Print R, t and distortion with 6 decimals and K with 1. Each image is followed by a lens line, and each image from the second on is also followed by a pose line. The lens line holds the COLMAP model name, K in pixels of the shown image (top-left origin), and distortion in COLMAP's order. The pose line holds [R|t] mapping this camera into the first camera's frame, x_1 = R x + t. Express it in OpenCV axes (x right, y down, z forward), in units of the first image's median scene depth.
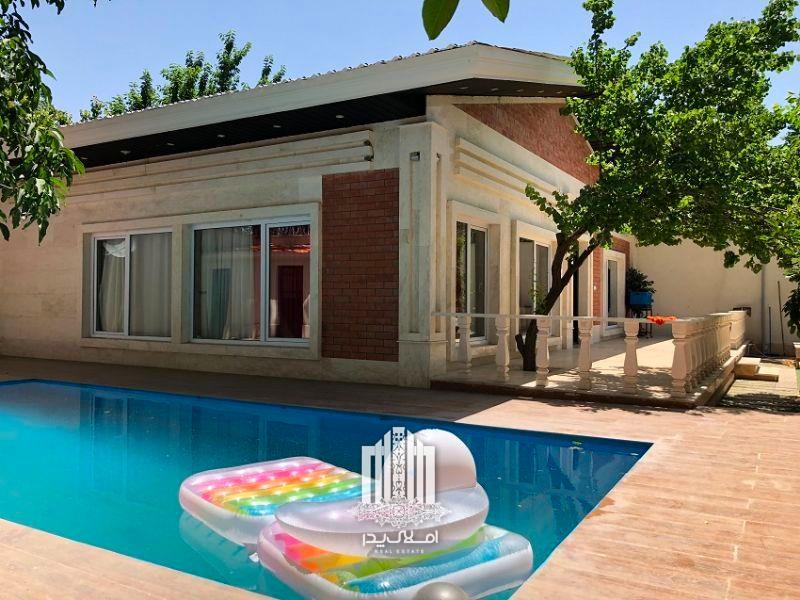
lens RADIAL K [[649.8, 0, 395.9], [0, 649.8, 298.6], [0, 0, 1]] dist [0.049739, -0.055355]
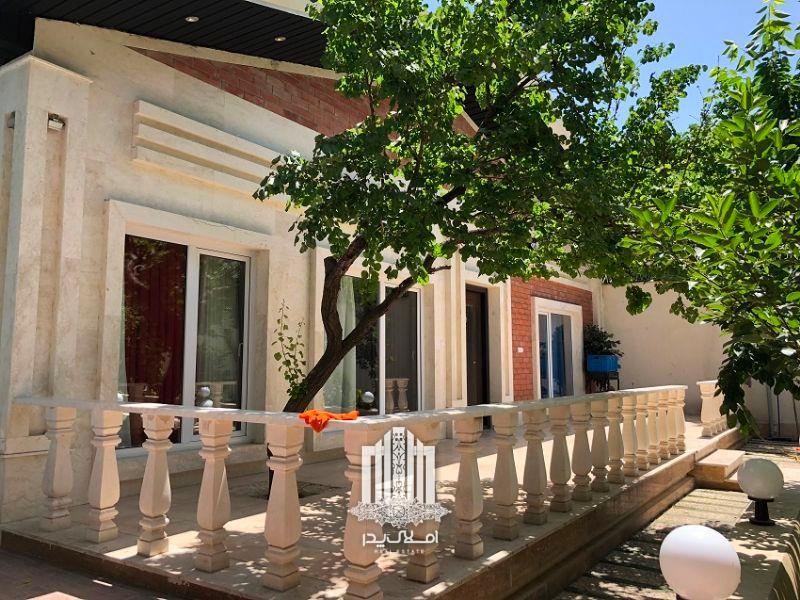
lens RADIAL K [[651.3, 0, 404.2], [0, 651.3, 294.3], [0, 0, 1]] dist [0.044546, -0.039463]
pose [[0.998073, -0.016572, -0.059792, 0.376729], [0.010058, 0.994138, -0.107646, -0.001499], [0.061226, 0.106837, 0.992390, 0.436822]]
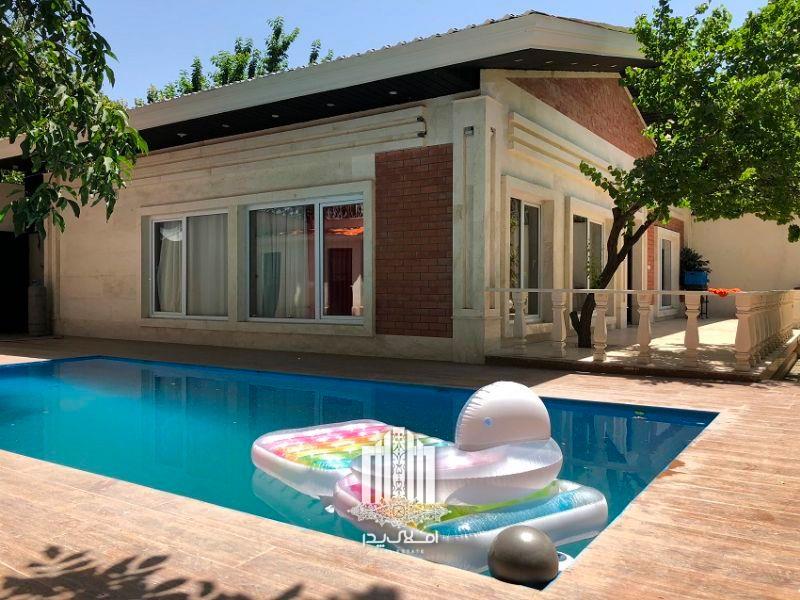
lens RADIAL K [[651.3, 0, 404.2], [0, 651.3, 294.3], [0, 0, 1]] dist [0.044546, -0.039463]
pose [[0.998479, -0.005321, -0.054874, -0.014875], [0.006034, 0.999899, 0.012833, 0.016410], [0.054800, -0.013145, 0.998411, -0.005434]]
